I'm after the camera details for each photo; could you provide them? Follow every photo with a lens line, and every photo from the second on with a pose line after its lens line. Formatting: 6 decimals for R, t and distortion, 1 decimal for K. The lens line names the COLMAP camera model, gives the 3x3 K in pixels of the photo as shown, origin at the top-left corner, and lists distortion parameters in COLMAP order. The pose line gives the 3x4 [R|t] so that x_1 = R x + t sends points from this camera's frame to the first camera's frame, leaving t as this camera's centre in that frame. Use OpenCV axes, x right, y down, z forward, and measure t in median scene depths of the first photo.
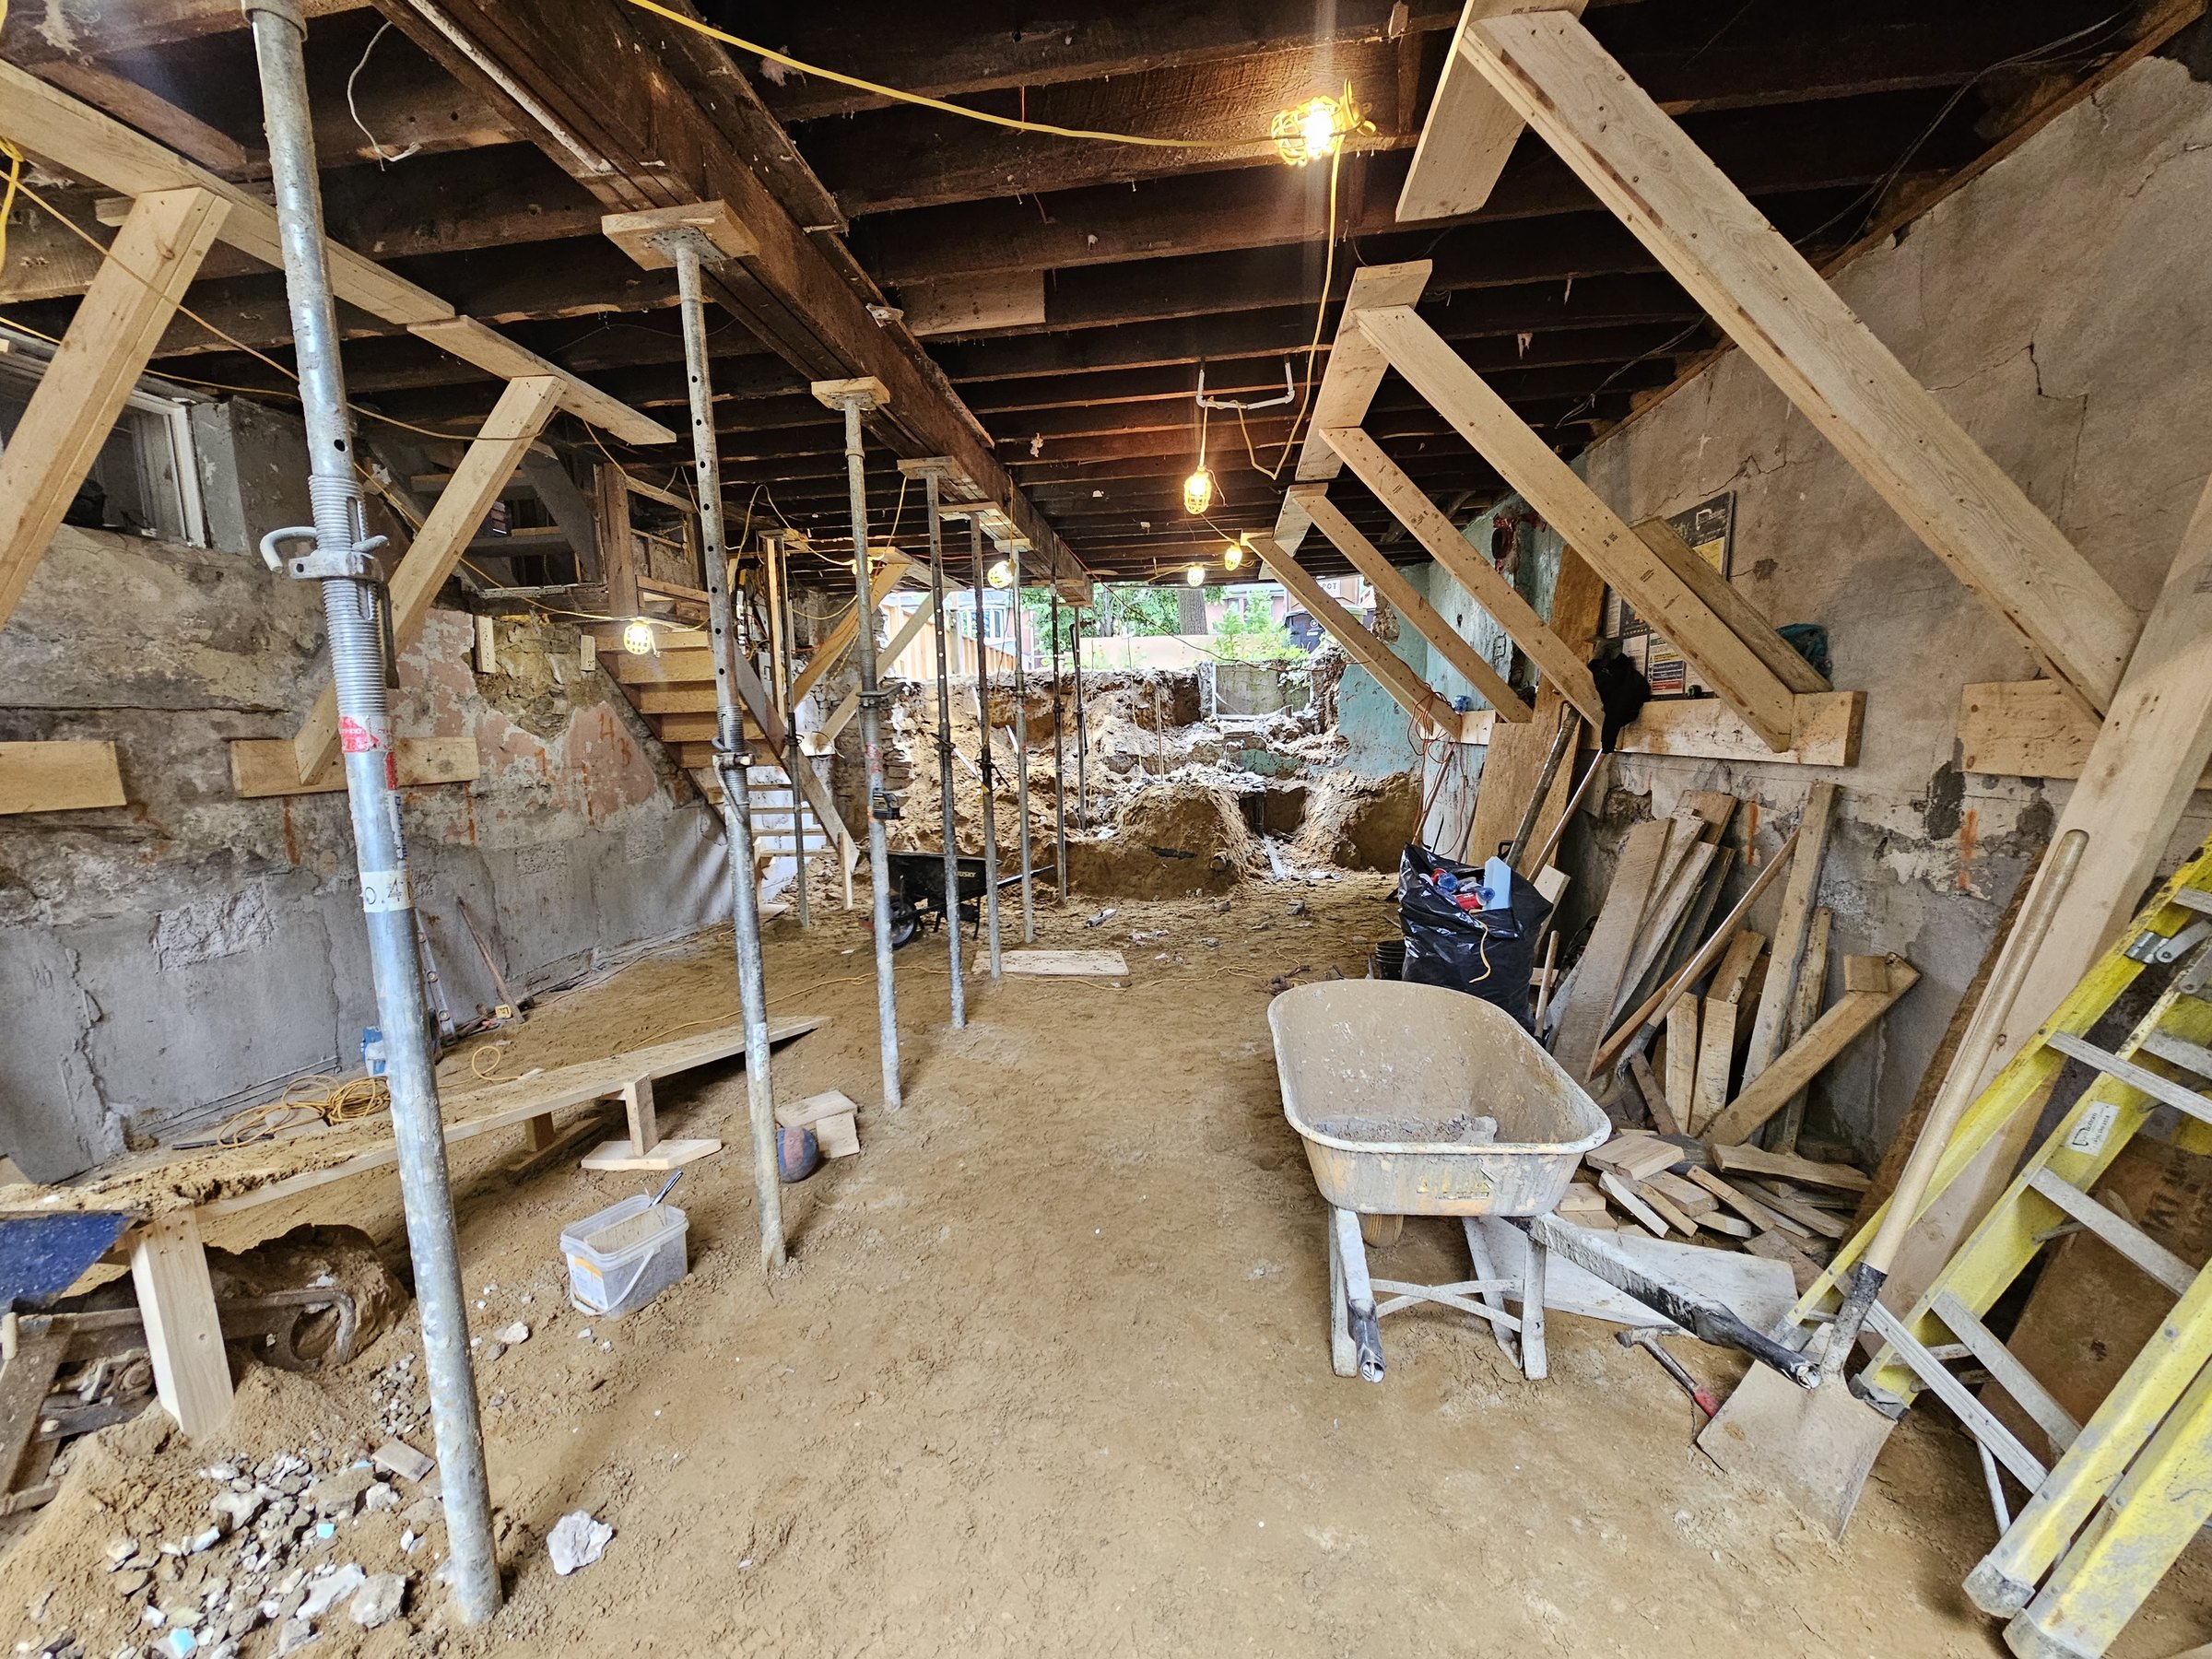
lens RADIAL K [[888.3, 0, 1089.2], [0, 888.3, 839.0], [0, 0, 1]] dist [-0.007039, 0.000992]
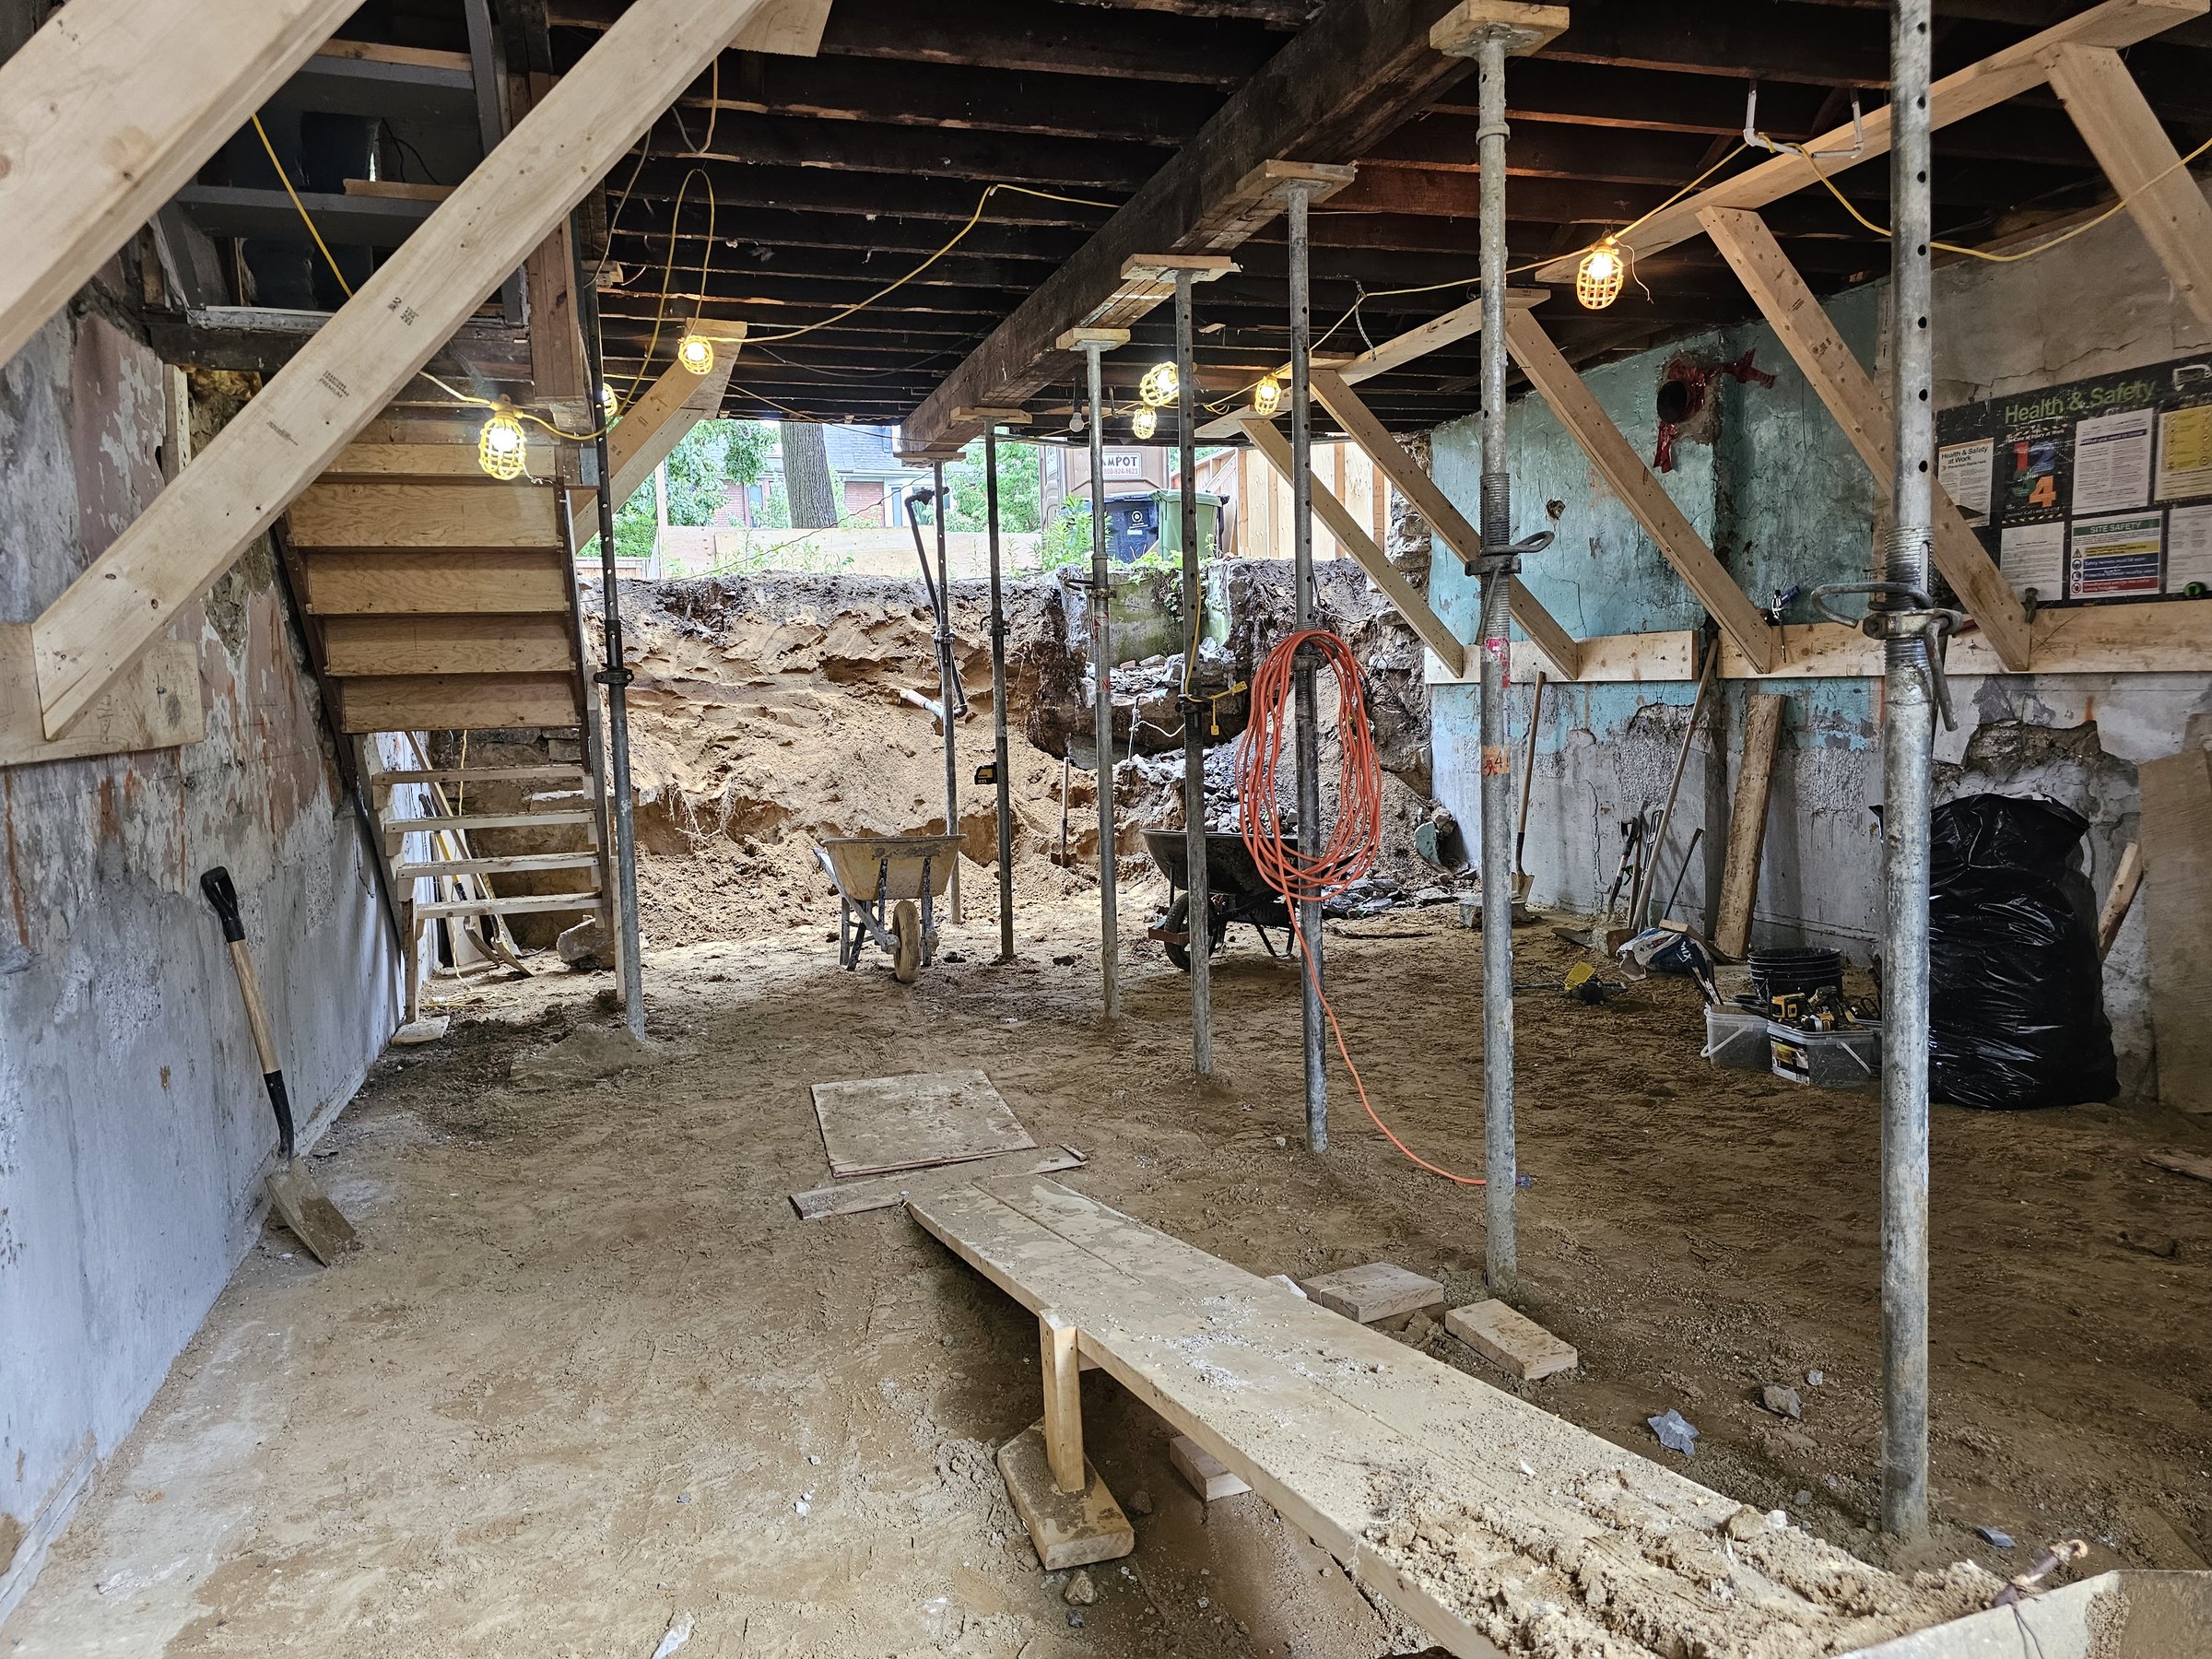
lens RADIAL K [[1451.1, 0, 1067.7], [0, 1451.1, 795.0], [0, 0, 1]] dist [0.031298, -0.014408]
pose [[0.905786, -0.032783, 0.422465, -0.798468], [0.056928, 0.997379, -0.044659, 0.017837], [-0.419894, 0.064502, 0.905278, 0.242383]]
